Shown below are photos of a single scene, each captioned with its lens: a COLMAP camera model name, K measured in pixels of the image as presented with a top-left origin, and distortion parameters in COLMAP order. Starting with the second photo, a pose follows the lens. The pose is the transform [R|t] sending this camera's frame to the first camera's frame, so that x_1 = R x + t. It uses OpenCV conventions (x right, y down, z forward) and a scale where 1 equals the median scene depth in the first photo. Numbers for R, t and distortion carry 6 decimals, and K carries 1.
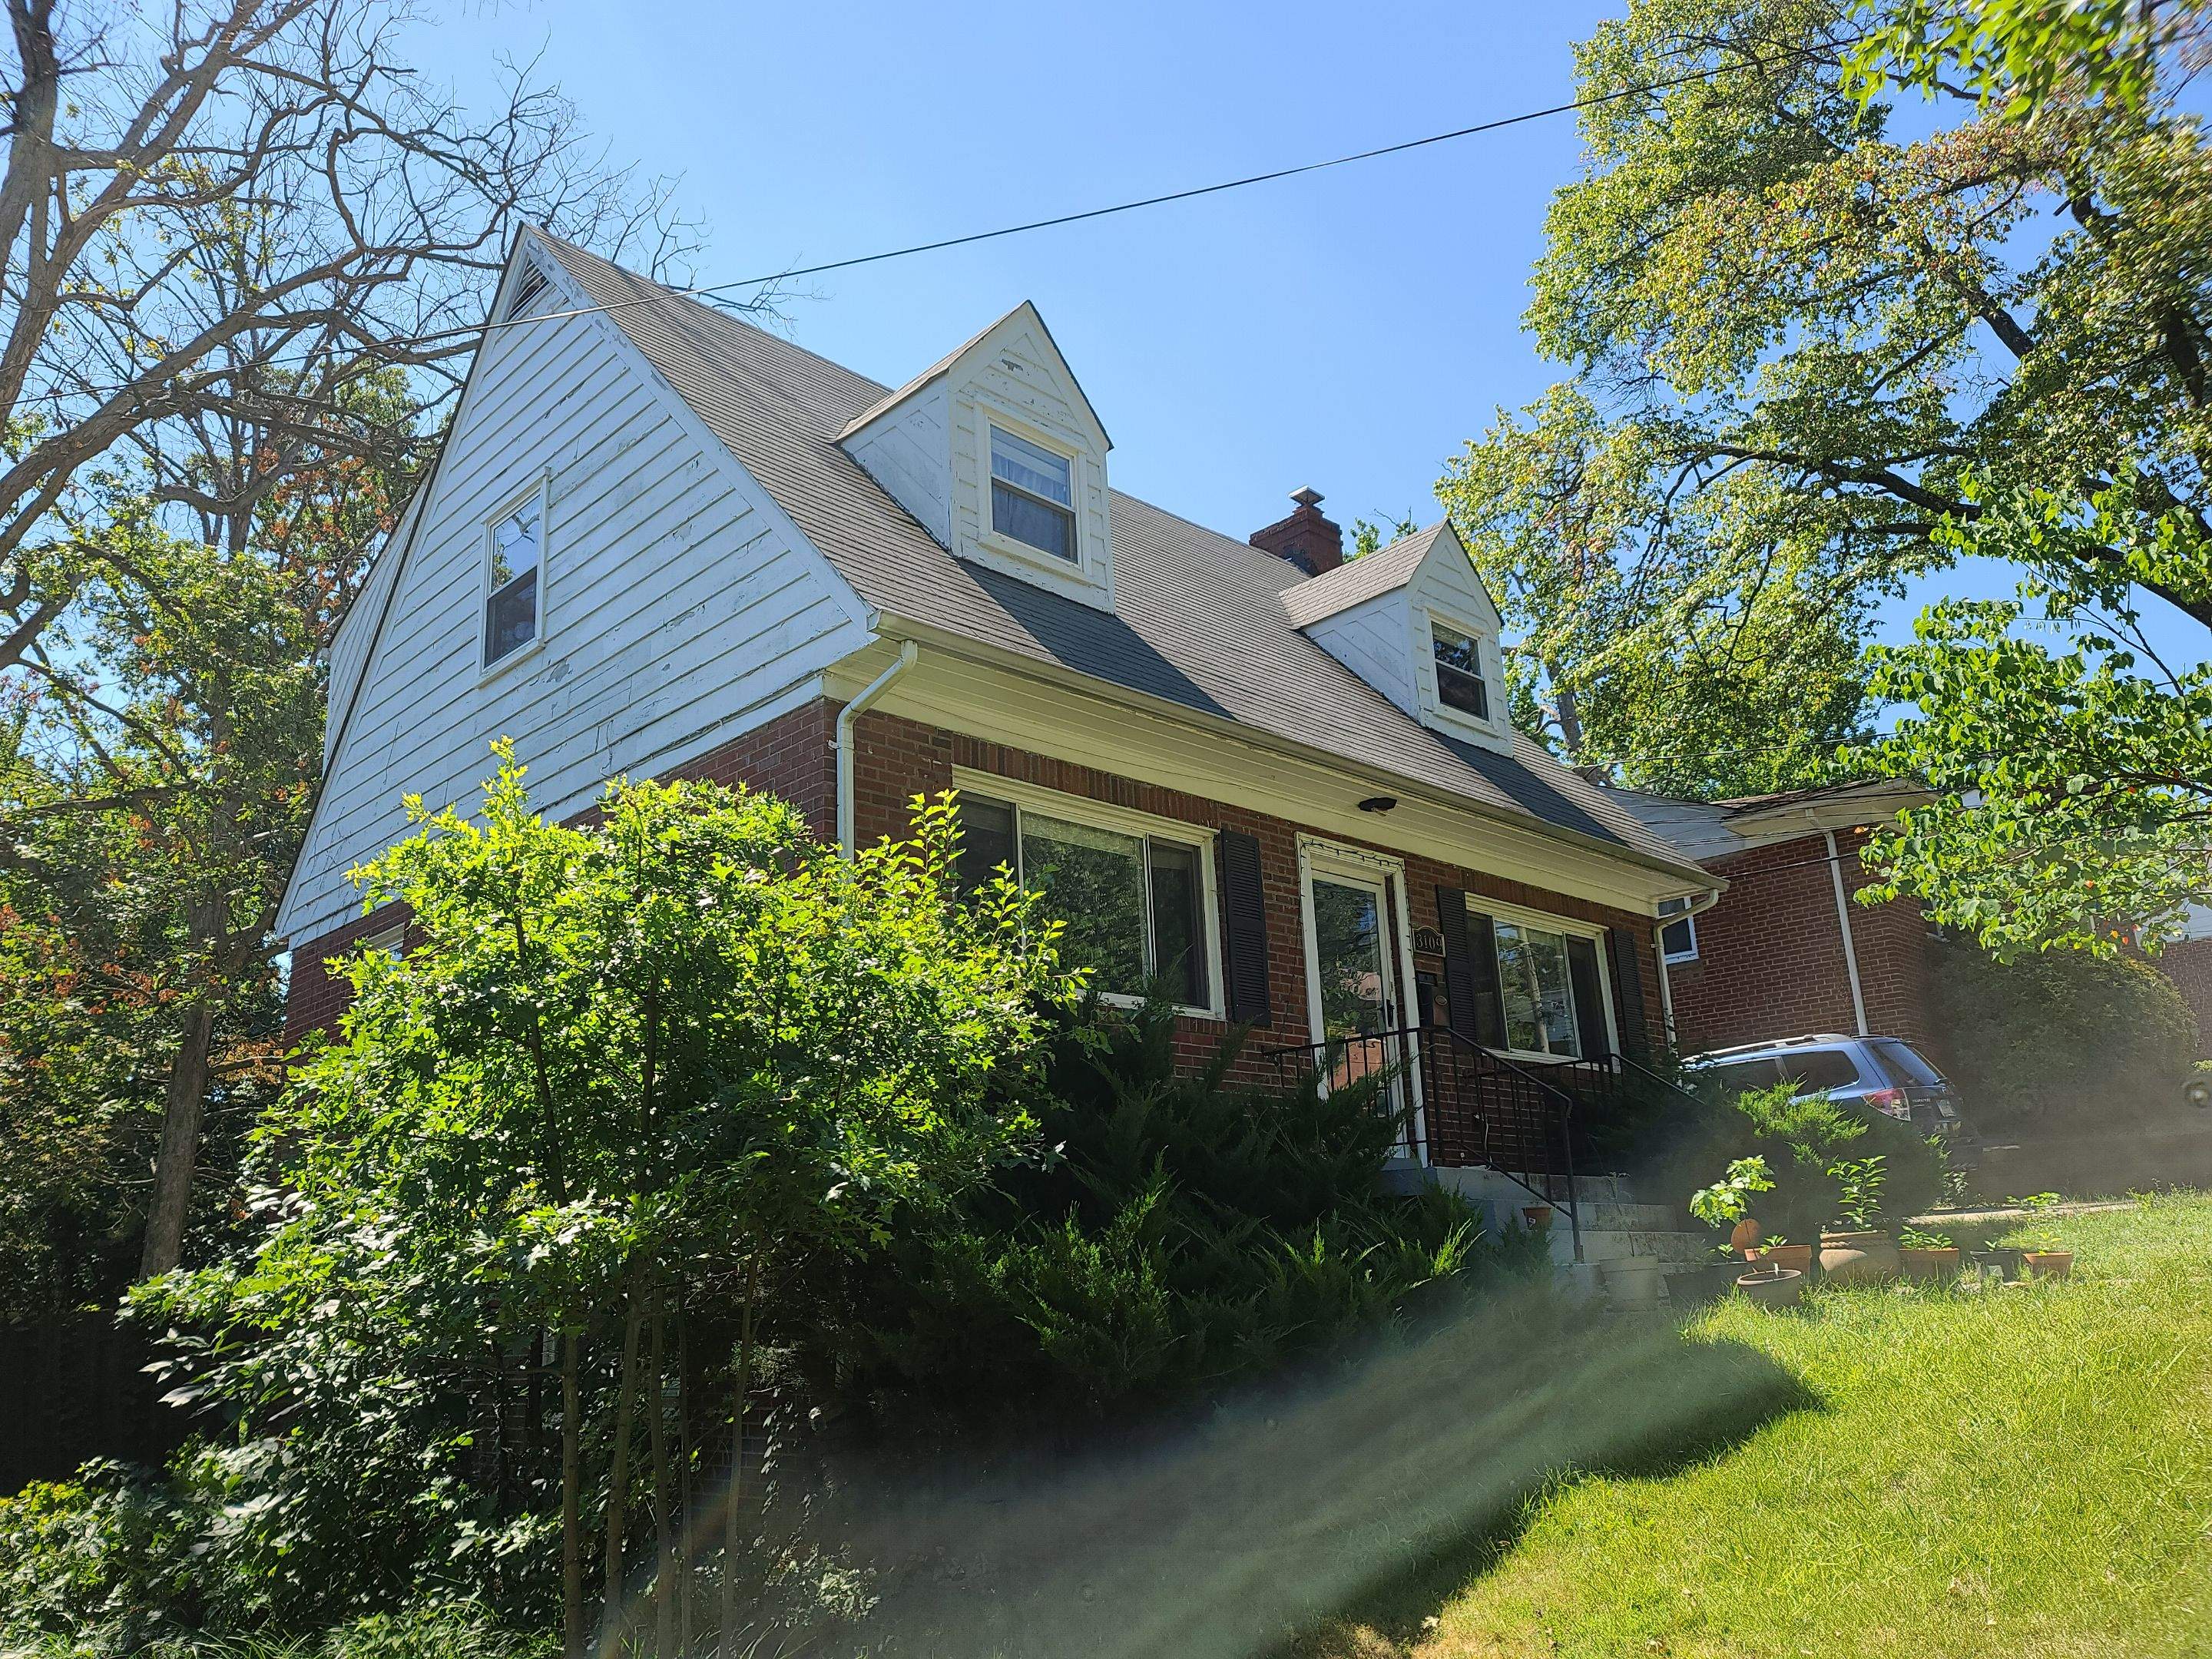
lens RADIAL K [[1612.4, 0, 1077.0], [0, 1612.4, 871.1], [0, 0, 1]] dist [0.075663, -0.062686]
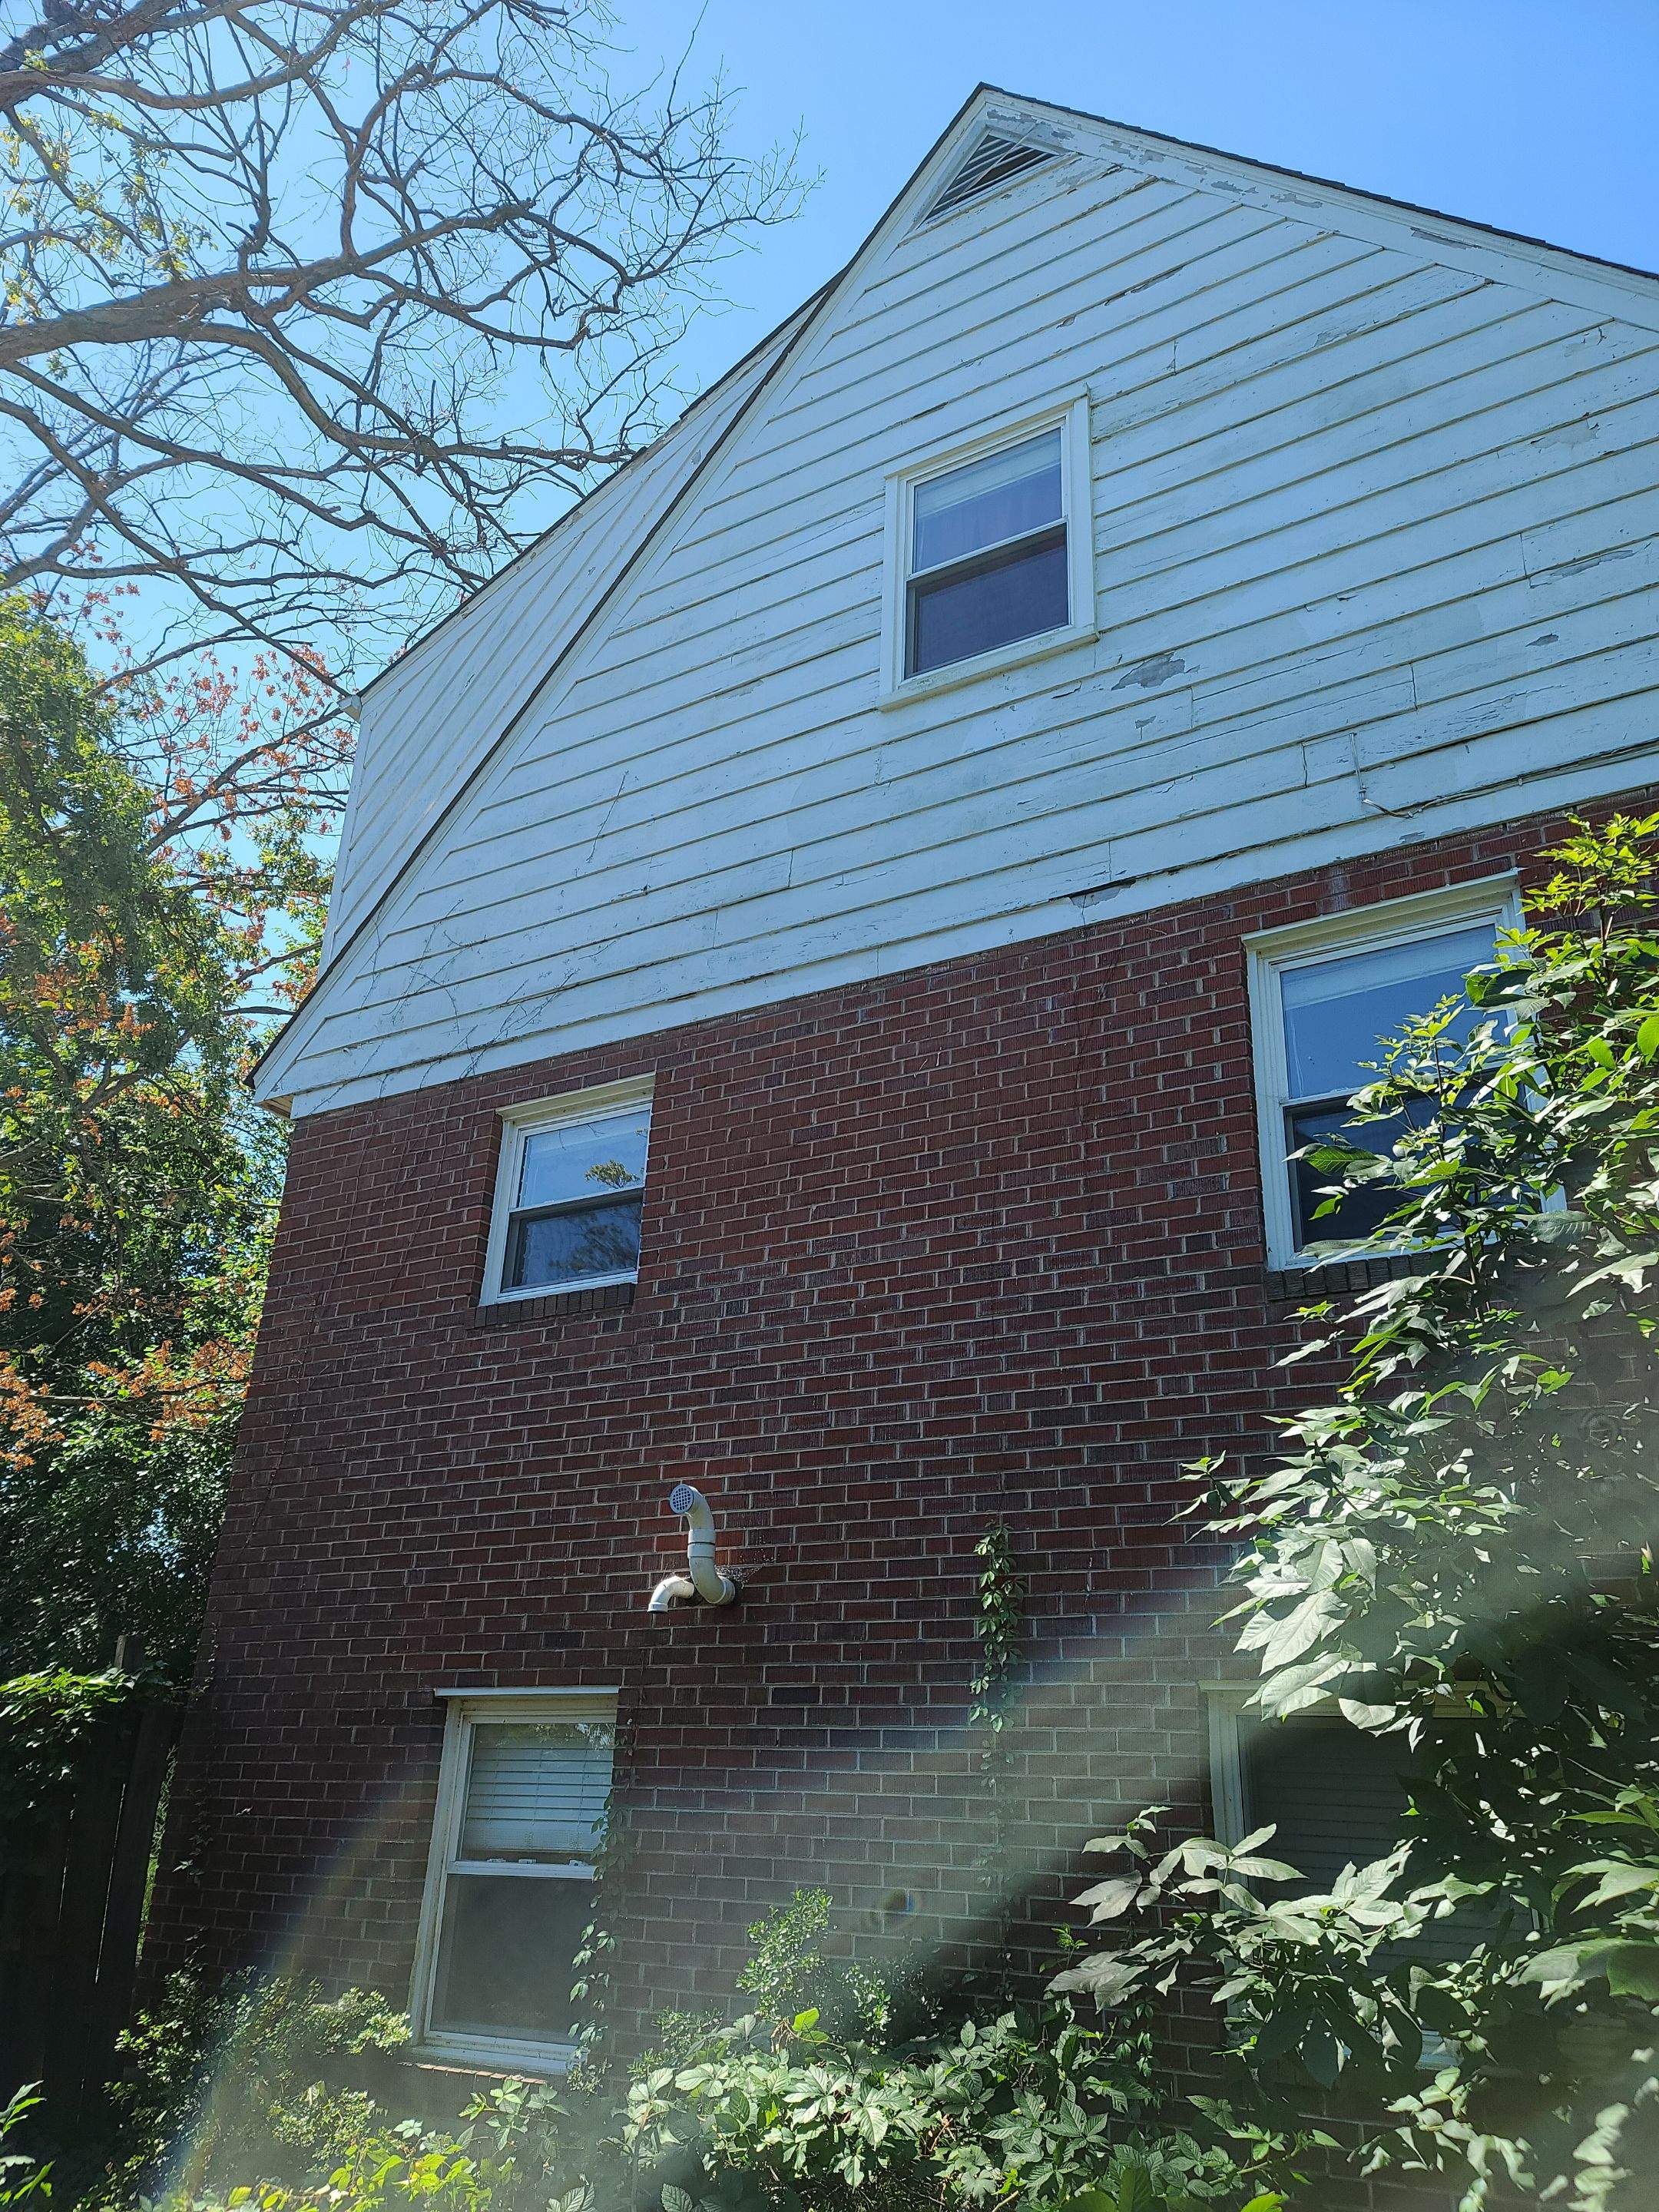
lens RADIAL K [[1612.4, 0, 844.7], [0, 1612.4, 1158.9], [0, 0, 1]] dist [0.075663, -0.062686]
pose [[0.960409, 0.172980, 0.218385, -0.545872], [-0.143268, 0.978952, -0.145353, 0.160269], [-0.238931, 0.108311, 0.964977, 0.490557]]
